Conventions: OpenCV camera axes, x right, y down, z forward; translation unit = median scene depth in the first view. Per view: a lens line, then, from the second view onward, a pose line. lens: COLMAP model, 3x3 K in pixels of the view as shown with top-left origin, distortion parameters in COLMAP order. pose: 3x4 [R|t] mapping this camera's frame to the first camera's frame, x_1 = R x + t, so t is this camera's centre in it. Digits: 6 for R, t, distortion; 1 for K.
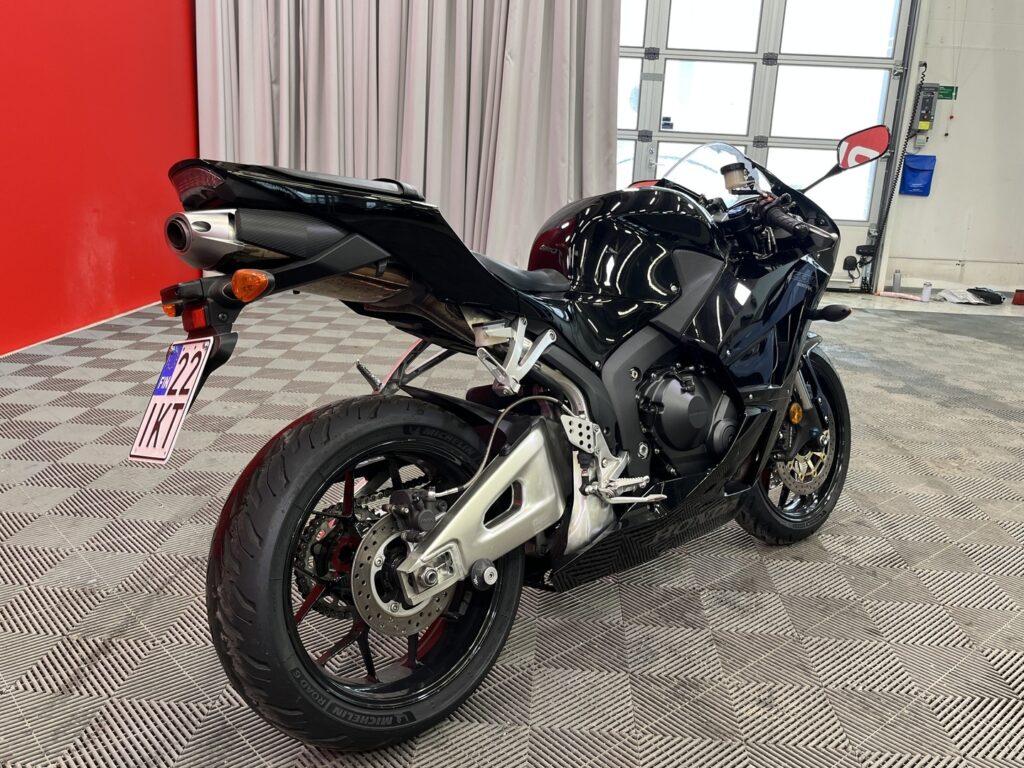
lens RADIAL K [[865.1, 0, 512.0], [0, 865.1, 384.0], [0, 0, 1]] dist [0.000379, -0.008273]
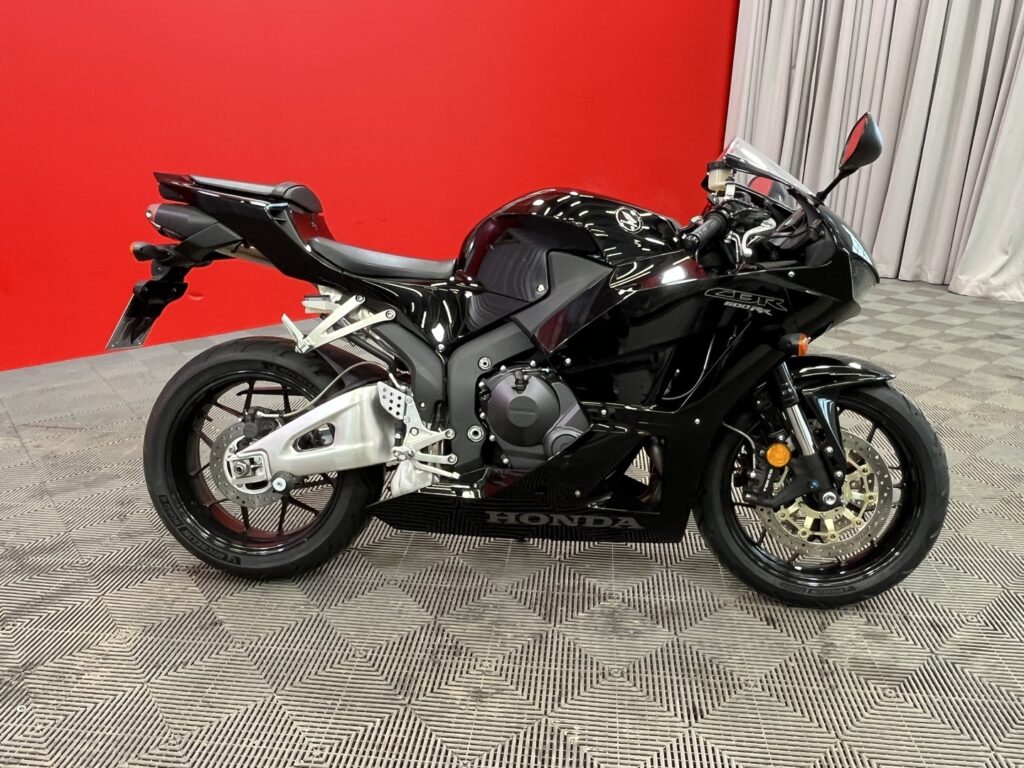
lens RADIAL K [[771.6, 0, 512.0], [0, 771.6, 384.0], [0, 0, 1]] dist [-0.005865, -0.004195]
pose [[0.671285, 0.205708, -0.712082, 0.854623], [-0.155587, 0.978419, 0.135975, -0.122284], [0.724685, 0.019513, 0.688804, 0.363552]]
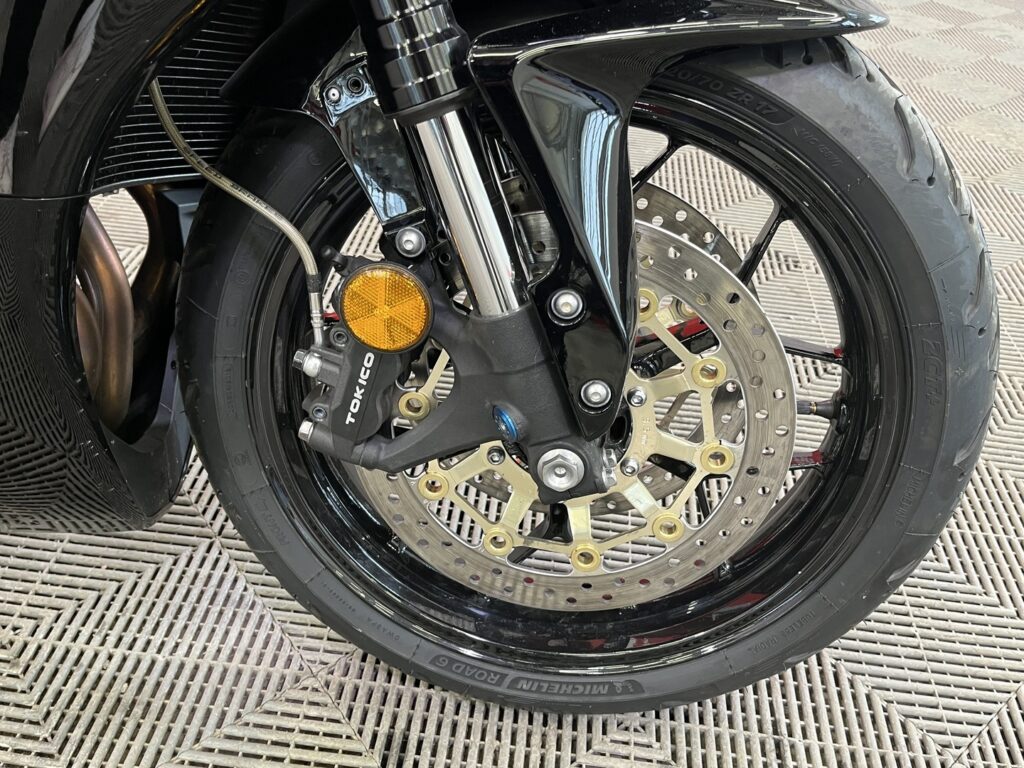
lens RADIAL K [[865.1, 0, 512.0], [0, 865.1, 384.0], [0, 0, 1]] dist [0.000379, -0.008273]
pose [[0.675785, 0.465195, -0.571759, 0.613653], [-0.220462, 0.867744, 0.445441, -0.070832], [0.703357, -0.174972, 0.688966, 1.099351]]
